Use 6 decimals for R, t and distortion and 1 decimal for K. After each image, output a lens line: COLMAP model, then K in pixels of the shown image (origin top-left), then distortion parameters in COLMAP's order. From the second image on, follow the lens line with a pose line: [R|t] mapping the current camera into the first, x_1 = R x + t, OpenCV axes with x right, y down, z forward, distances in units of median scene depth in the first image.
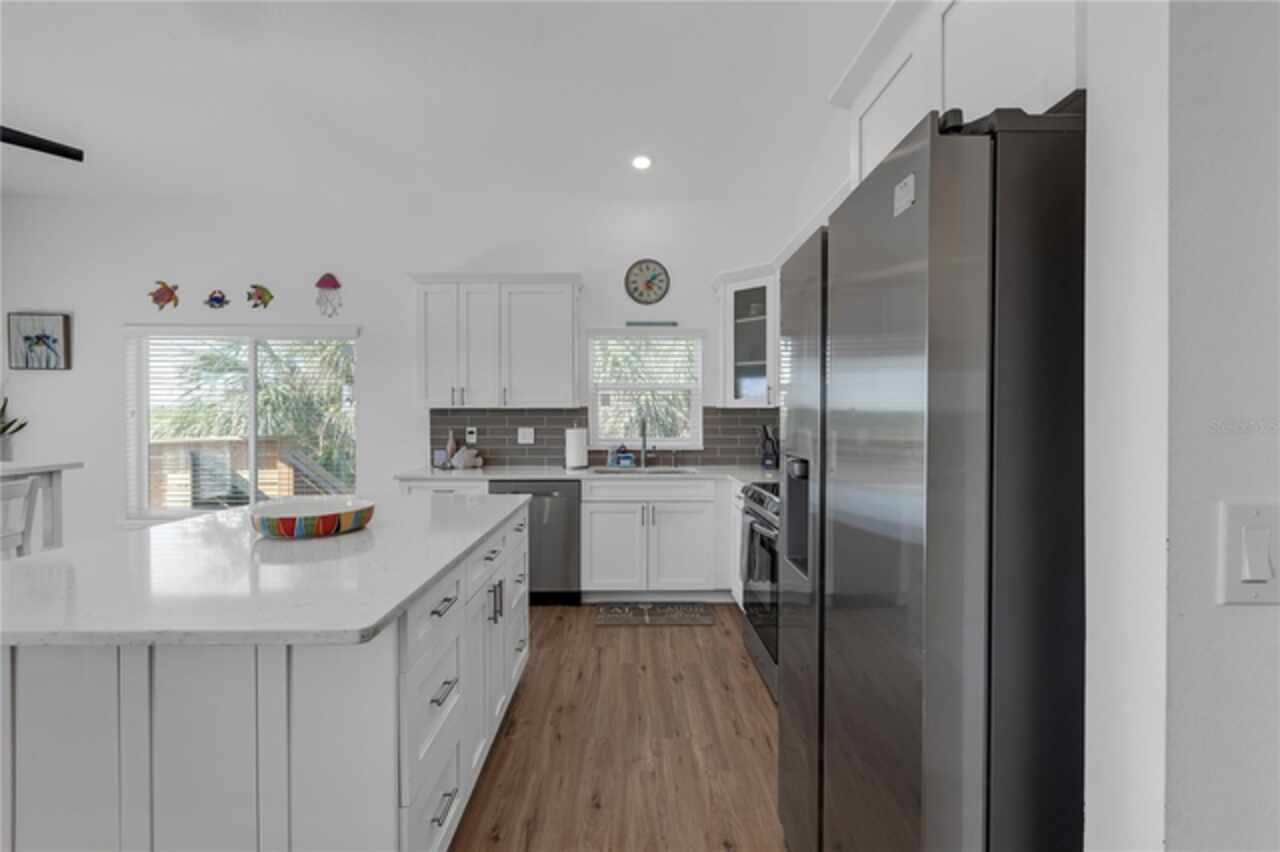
lens RADIAL K [[584.5, 0, 633.1], [0, 584.5, 427.9], [0, 0, 1]] dist [0.002460, -0.000195]
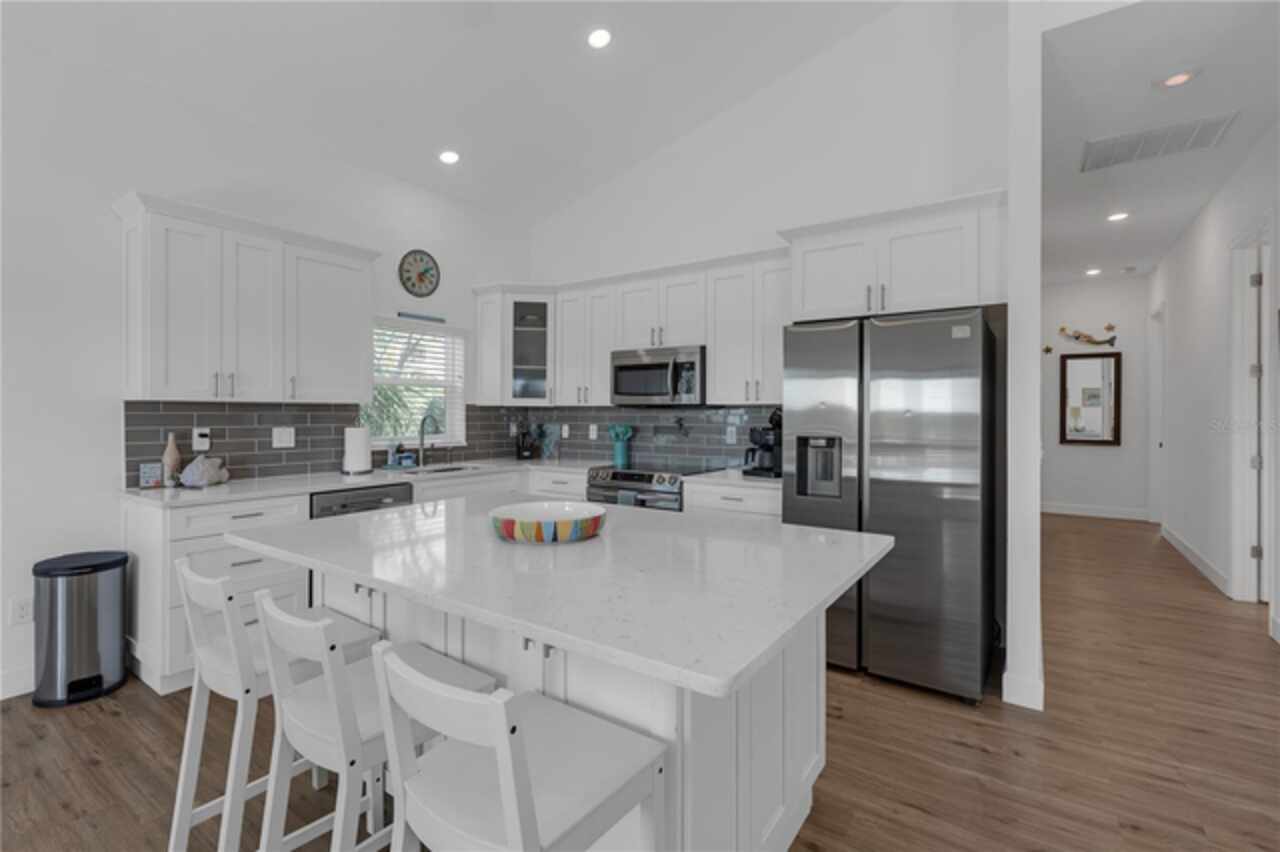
lens RADIAL K [[584.5, 0, 639.7], [0, 584.5, 420.8], [0, 0, 1]] dist [0.002460, -0.000195]
pose [[0.565614, -0.006792, 0.824642, -0.568583], [0.012117, 0.999927, -0.000075, -0.003135], [-0.824581, 0.010034, 0.565655, 0.160586]]
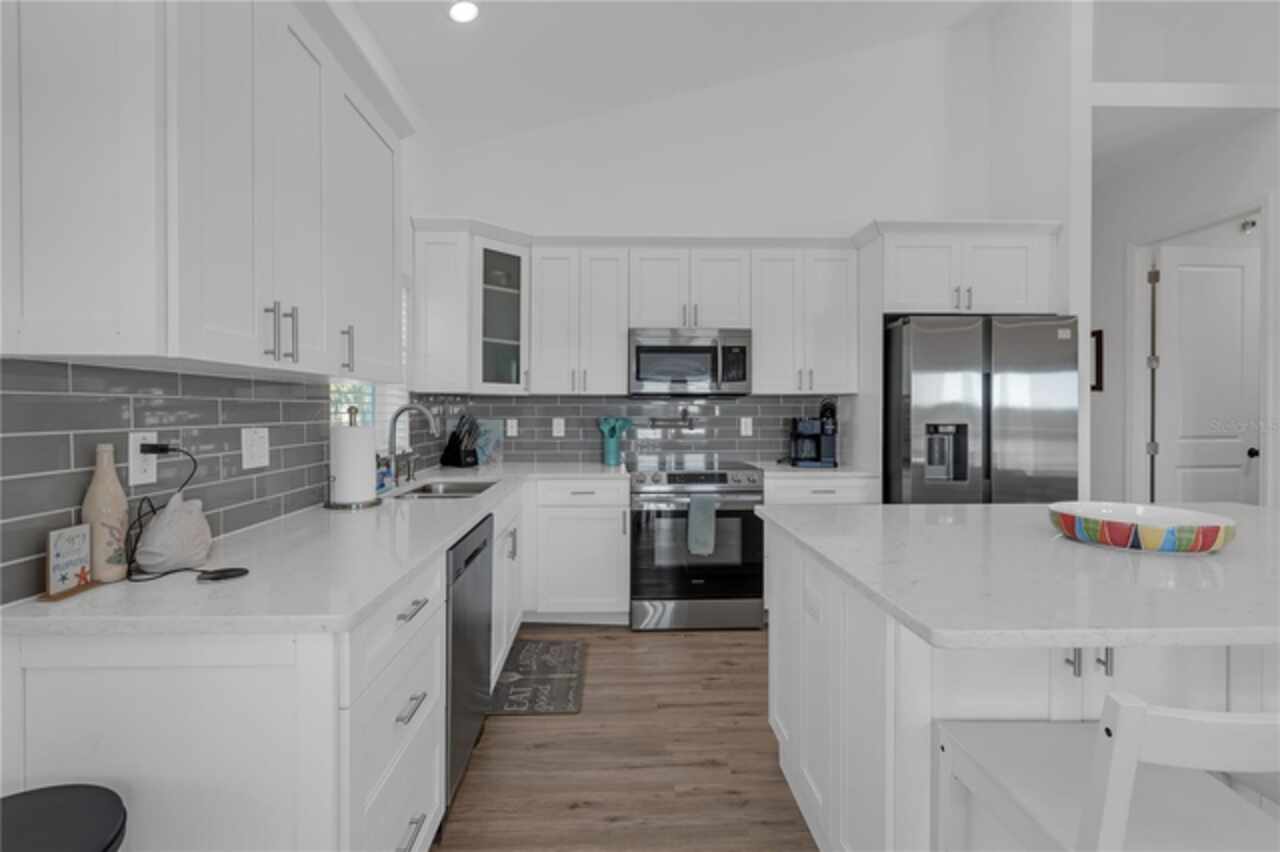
lens RADIAL K [[584.5, 0, 630.4], [0, 584.5, 417.9], [0, 0, 1]] dist [0.002460, -0.000195]
pose [[-0.030392, -0.012631, 0.999458, -0.592288], [0.018219, 0.999747, 0.013188, -0.007430], [-0.999372, 0.018610, -0.030155, 0.767519]]
